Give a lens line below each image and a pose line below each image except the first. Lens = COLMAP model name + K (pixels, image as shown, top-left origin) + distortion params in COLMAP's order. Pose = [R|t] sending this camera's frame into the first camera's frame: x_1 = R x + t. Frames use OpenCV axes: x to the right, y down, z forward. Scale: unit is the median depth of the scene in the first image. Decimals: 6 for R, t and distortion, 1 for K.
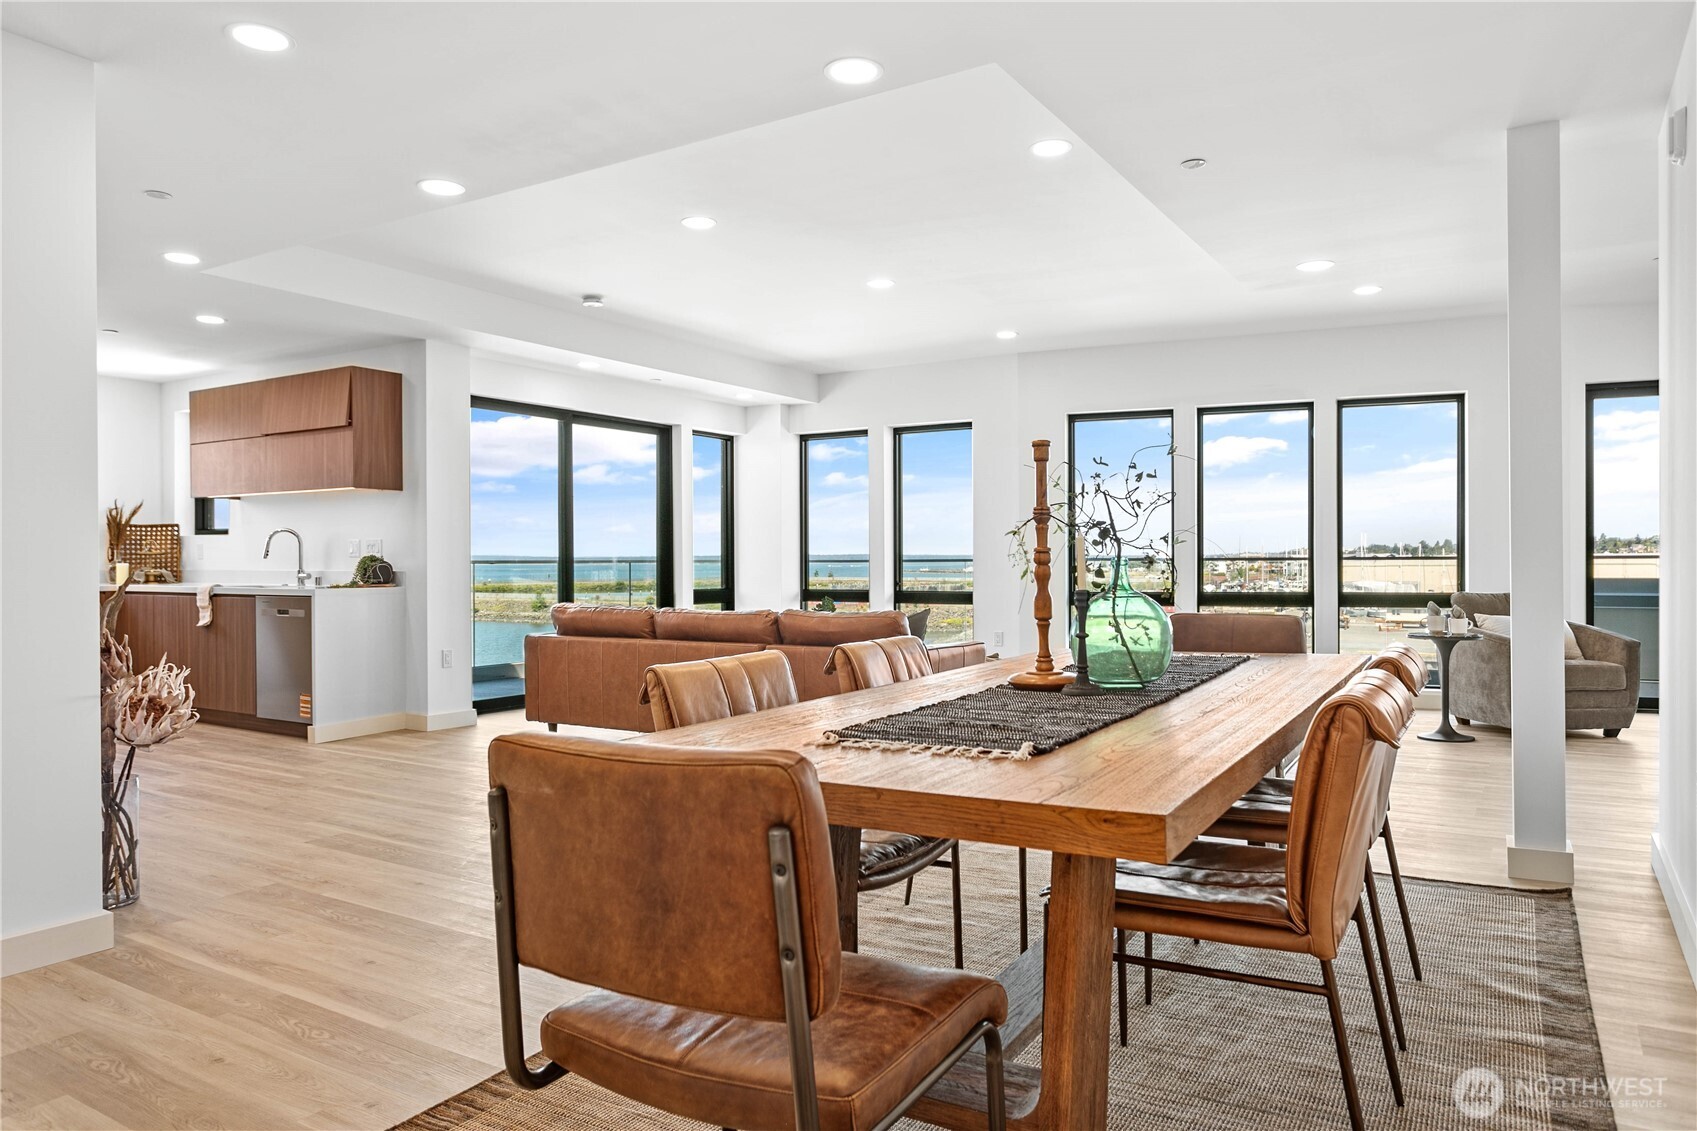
lens RADIAL K [[1107.5, 0, 861.6], [0, 1107.5, 573.5], [0, 0, 1]] dist [-0.012225, 0.003405]
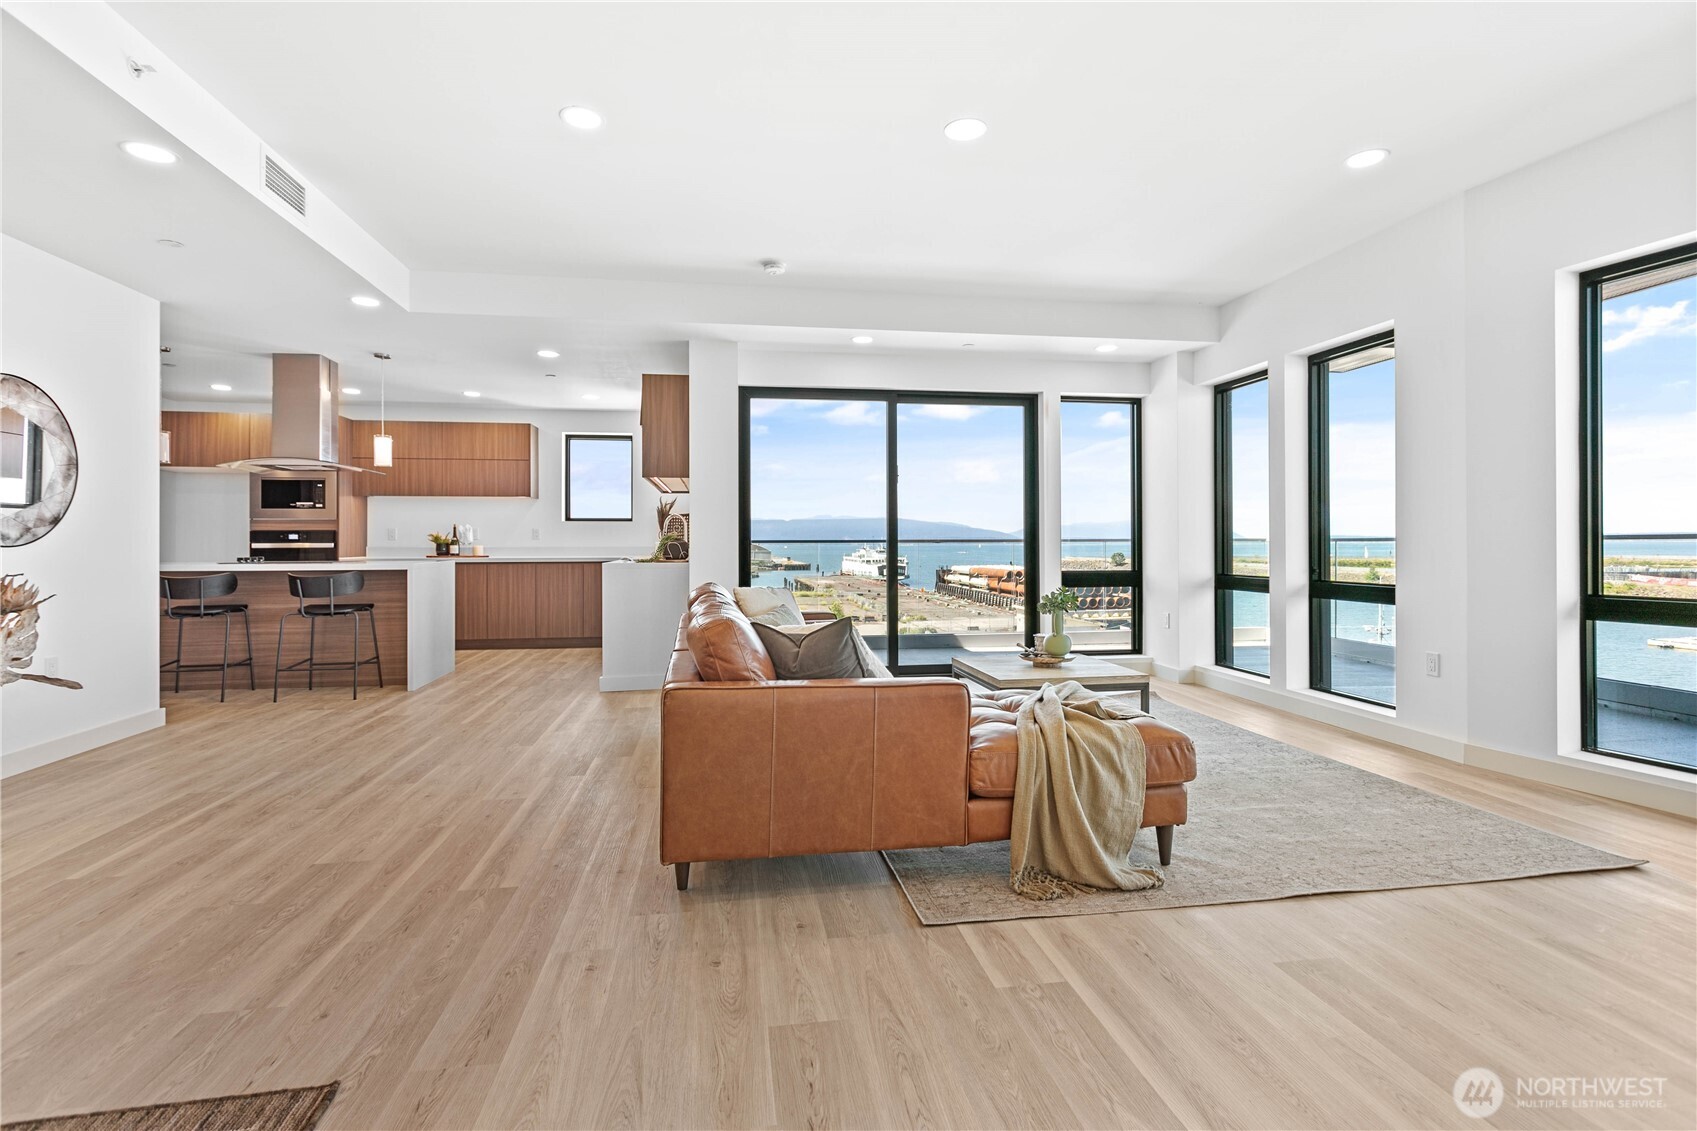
lens RADIAL K [[808.0, 0, 848.2], [0, 808.0, 540.2], [0, 0, 1]] dist [-0.003299, 0.004007]
pose [[0.648598, -0.000708, -0.761131, 0.320847], [-0.009754, 0.999910, -0.009243, -0.004849], [0.761069, 0.013419, 0.648533, 0.588751]]
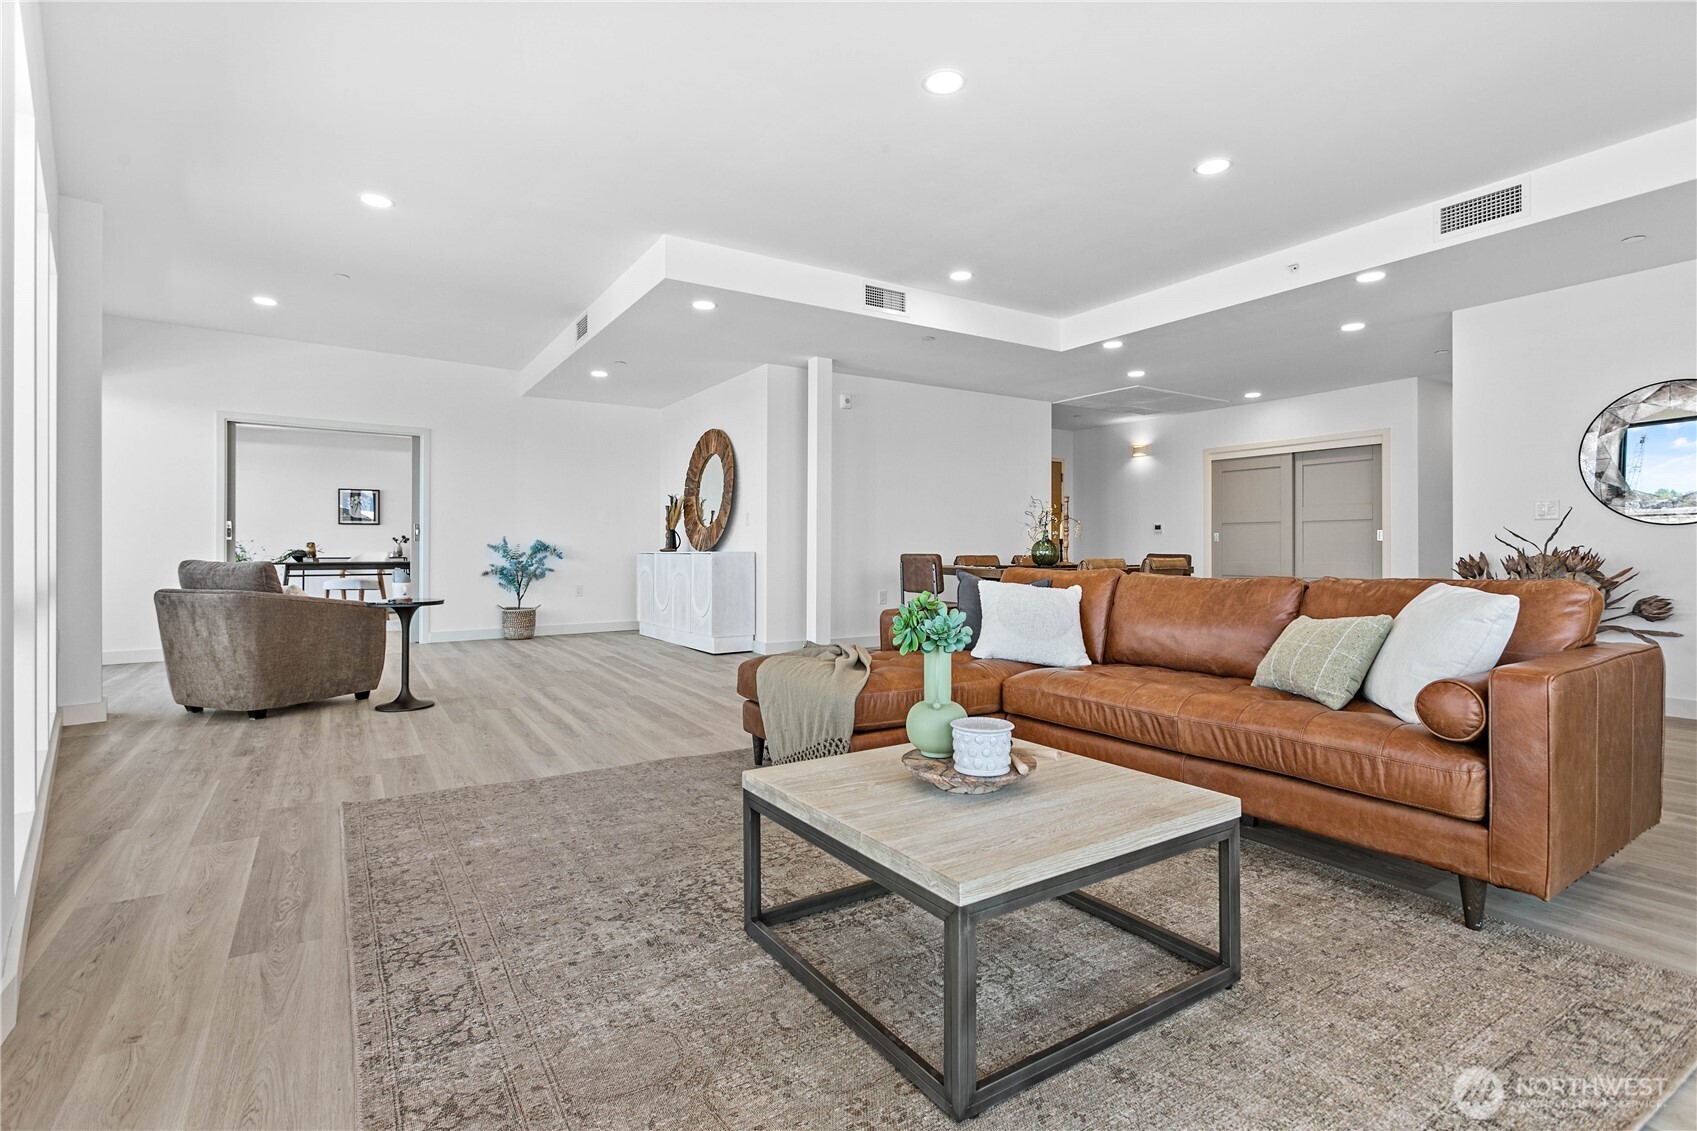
lens RADIAL K [[808.0, 0, 852.4], [0, 808.0, 548.6], [0, 0, 1]] dist [-0.003299, 0.004007]
pose [[-0.899118, 0.005351, 0.437674, -0.131512], [0.010430, 0.999903, 0.009202, 0.005168], [-0.437583, 0.012839, -0.899086, 1.353340]]
